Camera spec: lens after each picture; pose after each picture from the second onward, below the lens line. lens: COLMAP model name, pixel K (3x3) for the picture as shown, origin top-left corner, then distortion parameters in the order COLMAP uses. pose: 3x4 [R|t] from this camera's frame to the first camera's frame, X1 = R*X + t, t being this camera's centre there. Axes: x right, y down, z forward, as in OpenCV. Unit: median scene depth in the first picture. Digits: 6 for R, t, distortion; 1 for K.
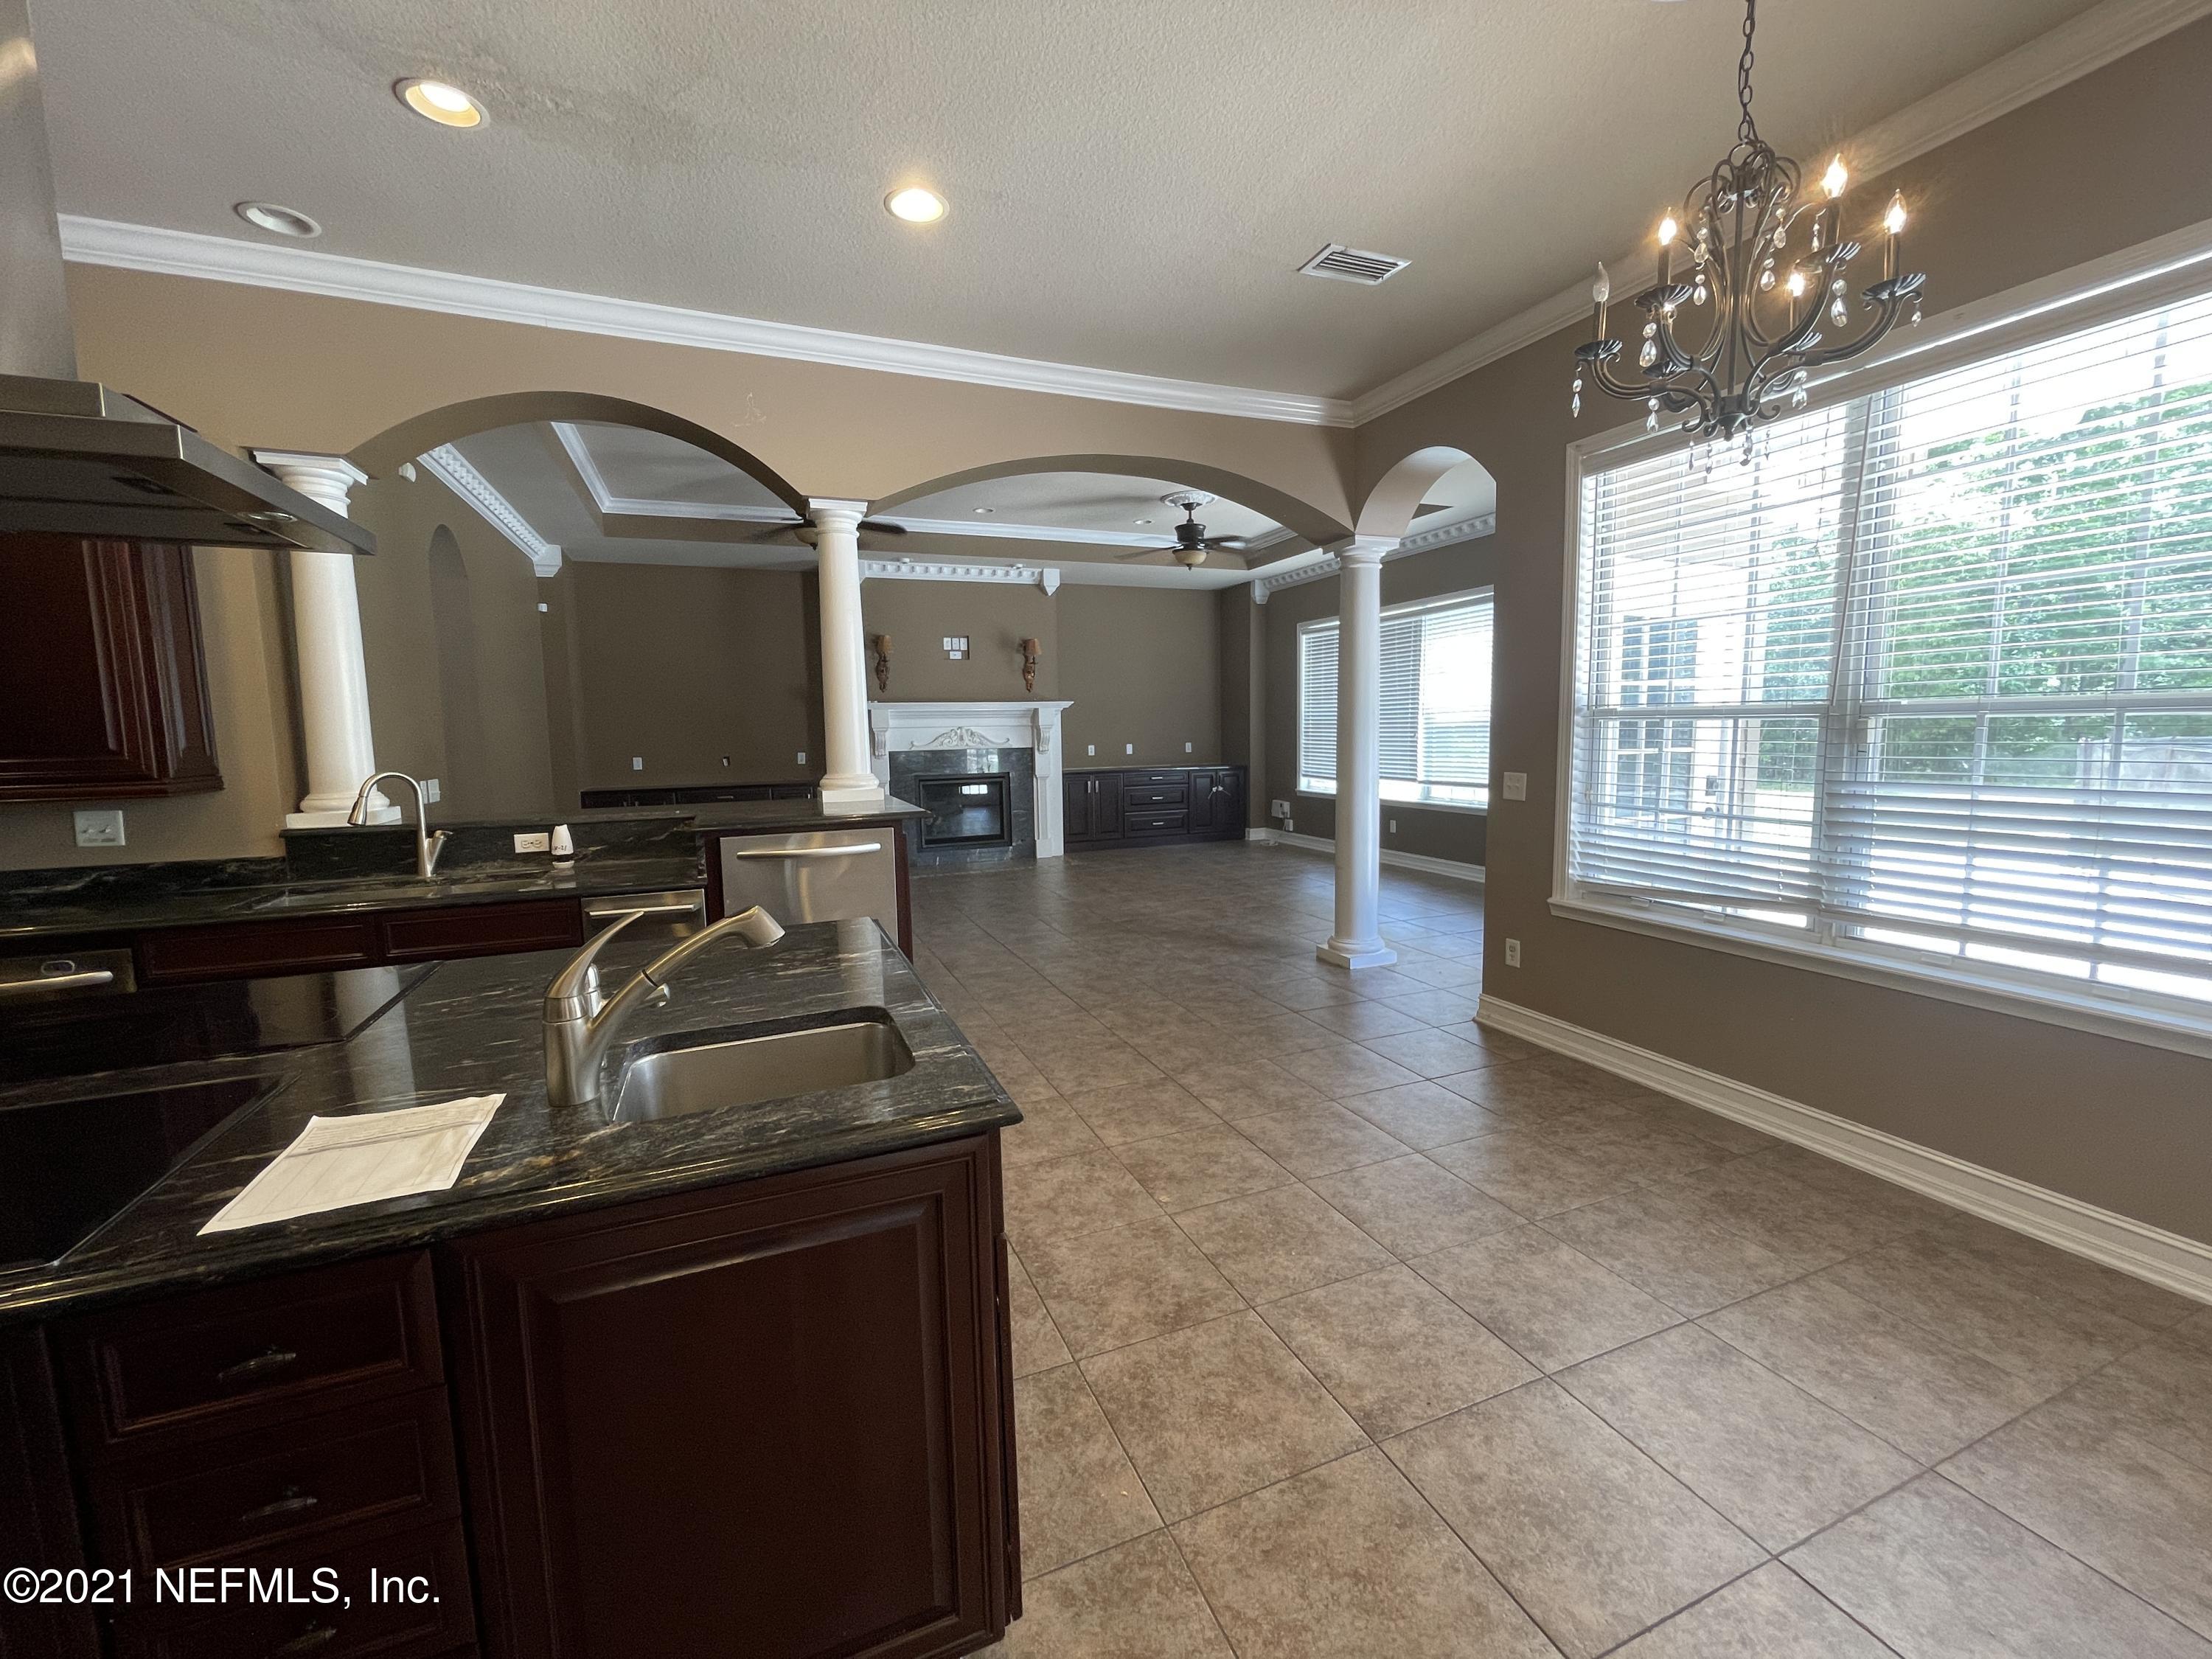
lens RADIAL K [[901.9, 0, 1103.2], [0, 901.9, 819.6], [0, 0, 1]] dist [0.001624, -0.000040]
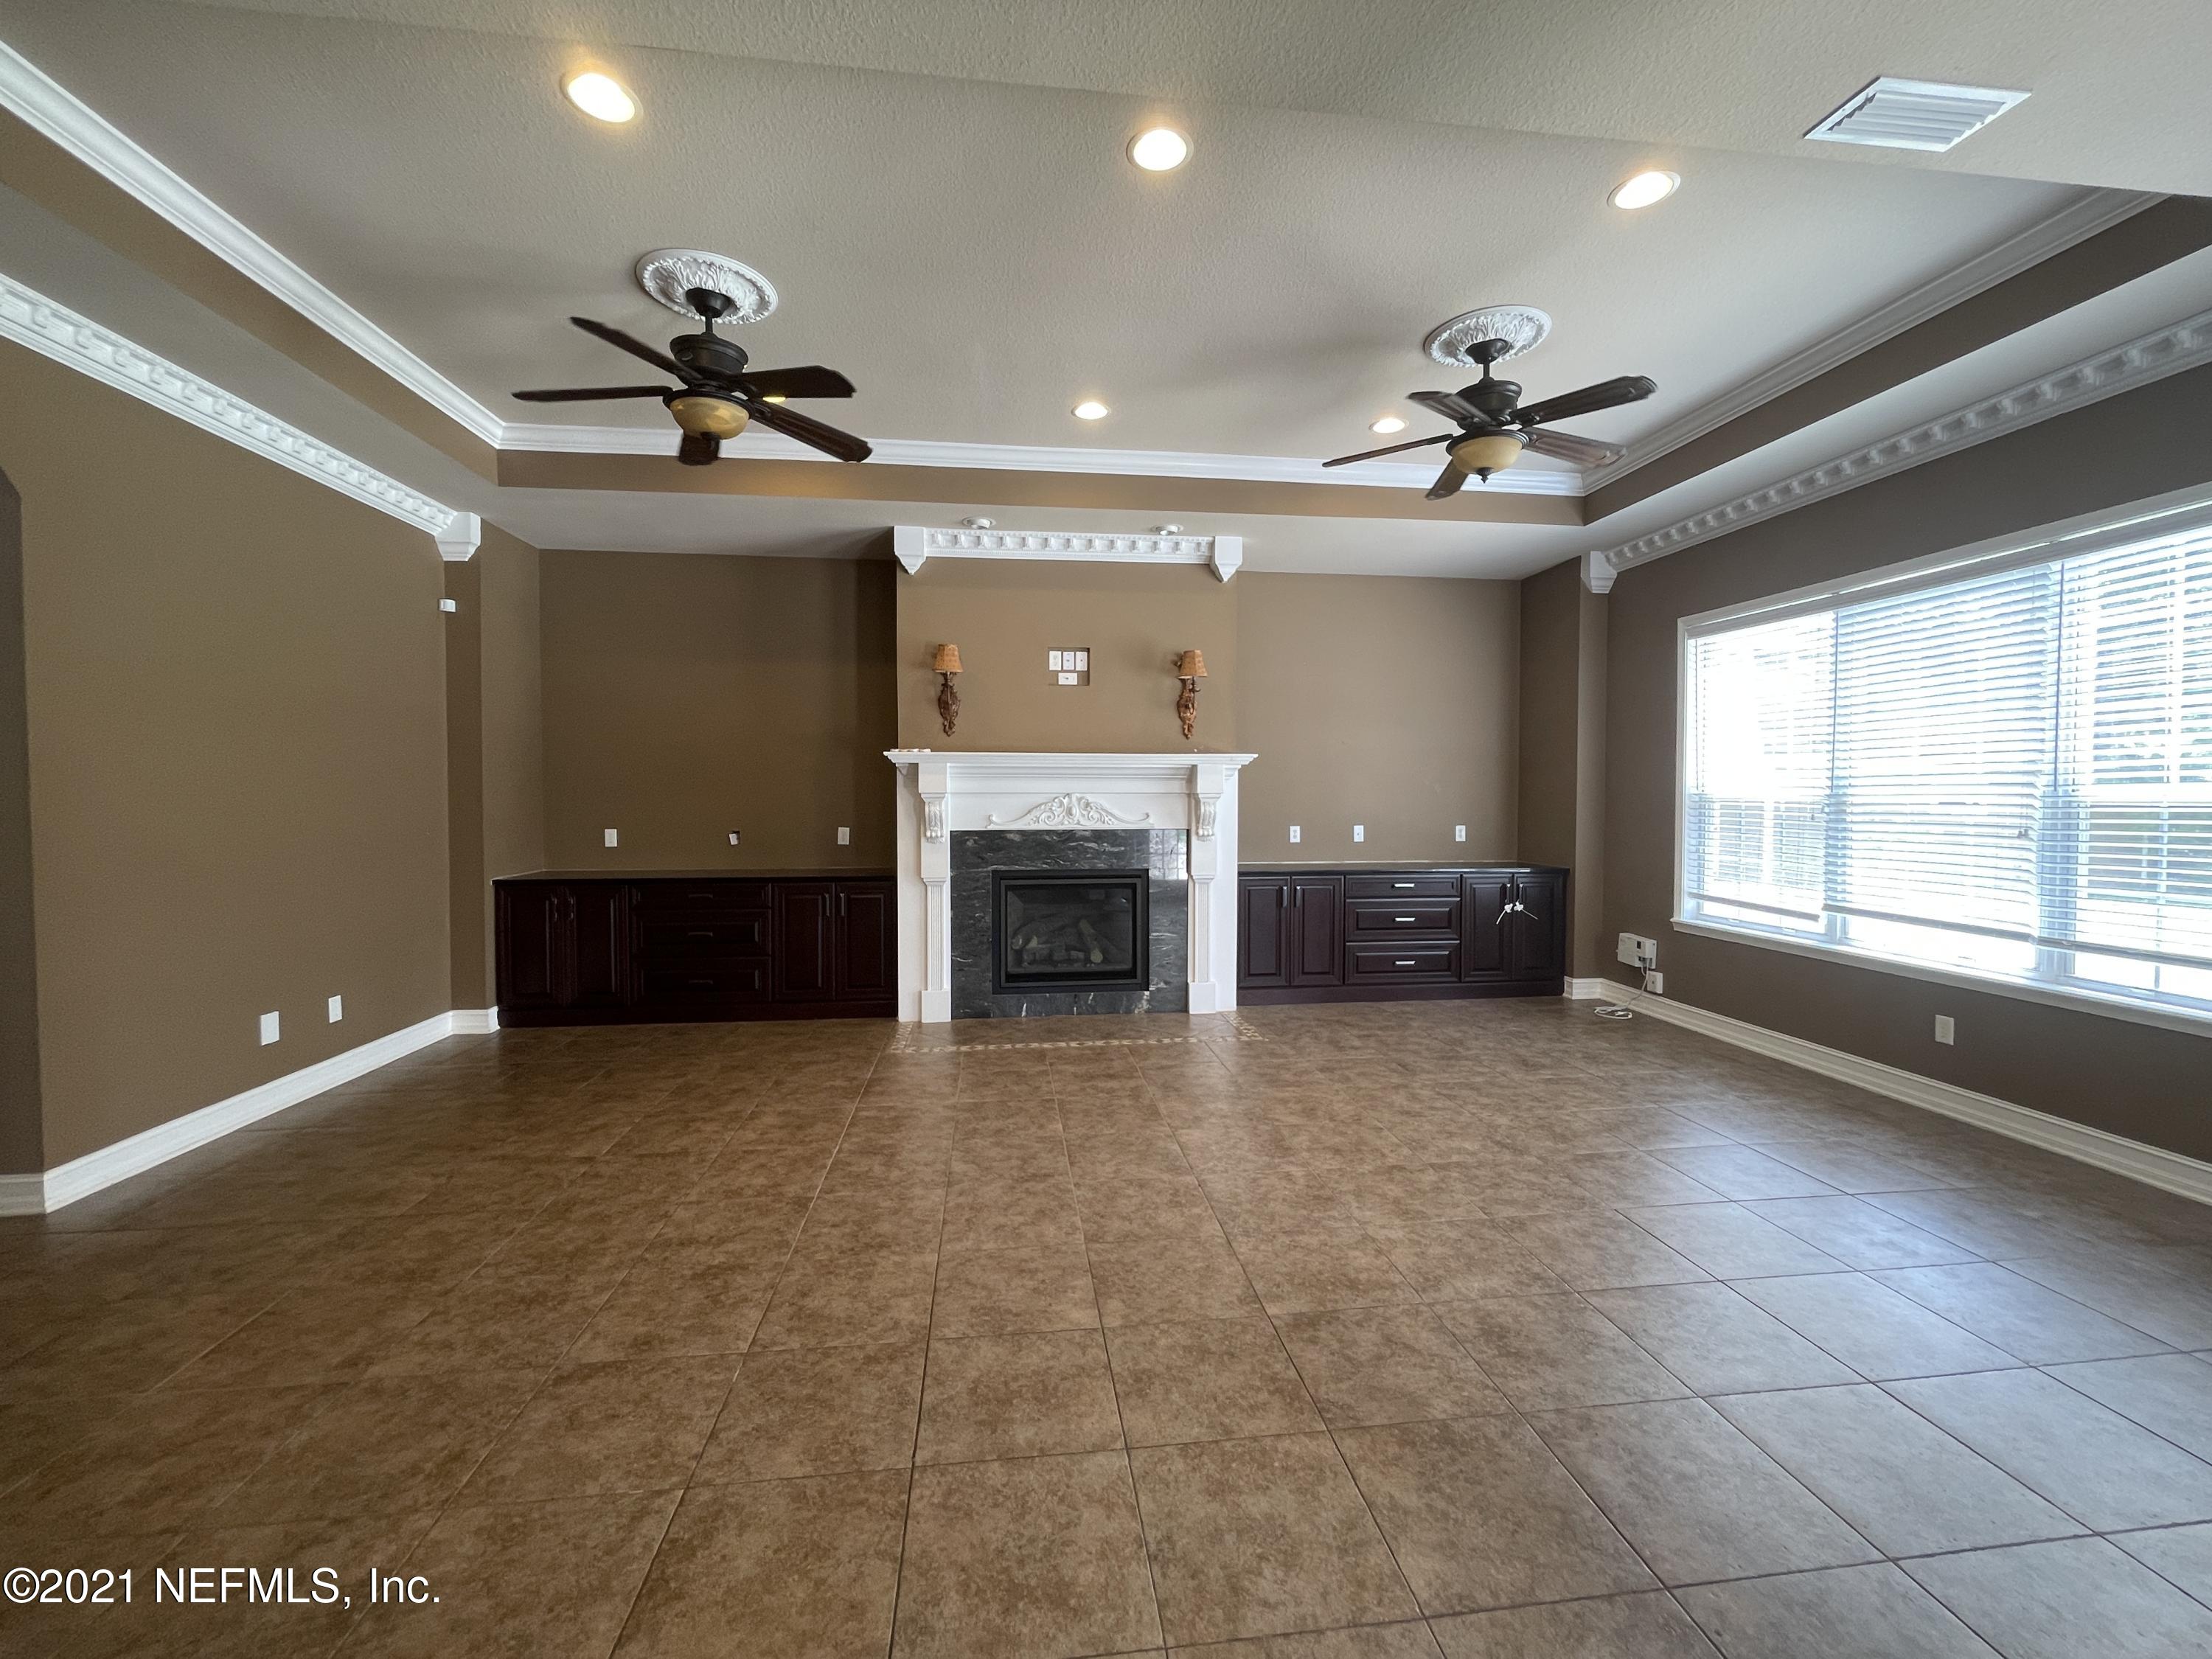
lens RADIAL K [[901.9, 0, 1103.2], [0, 901.9, 819.6], [0, 0, 1]] dist [0.001624, -0.000040]
pose [[0.963254, 0.027439, -0.267187, 0.027950], [-0.046679, 0.996732, -0.065925, -0.044347], [0.264505, 0.075975, 0.961387, 0.404091]]
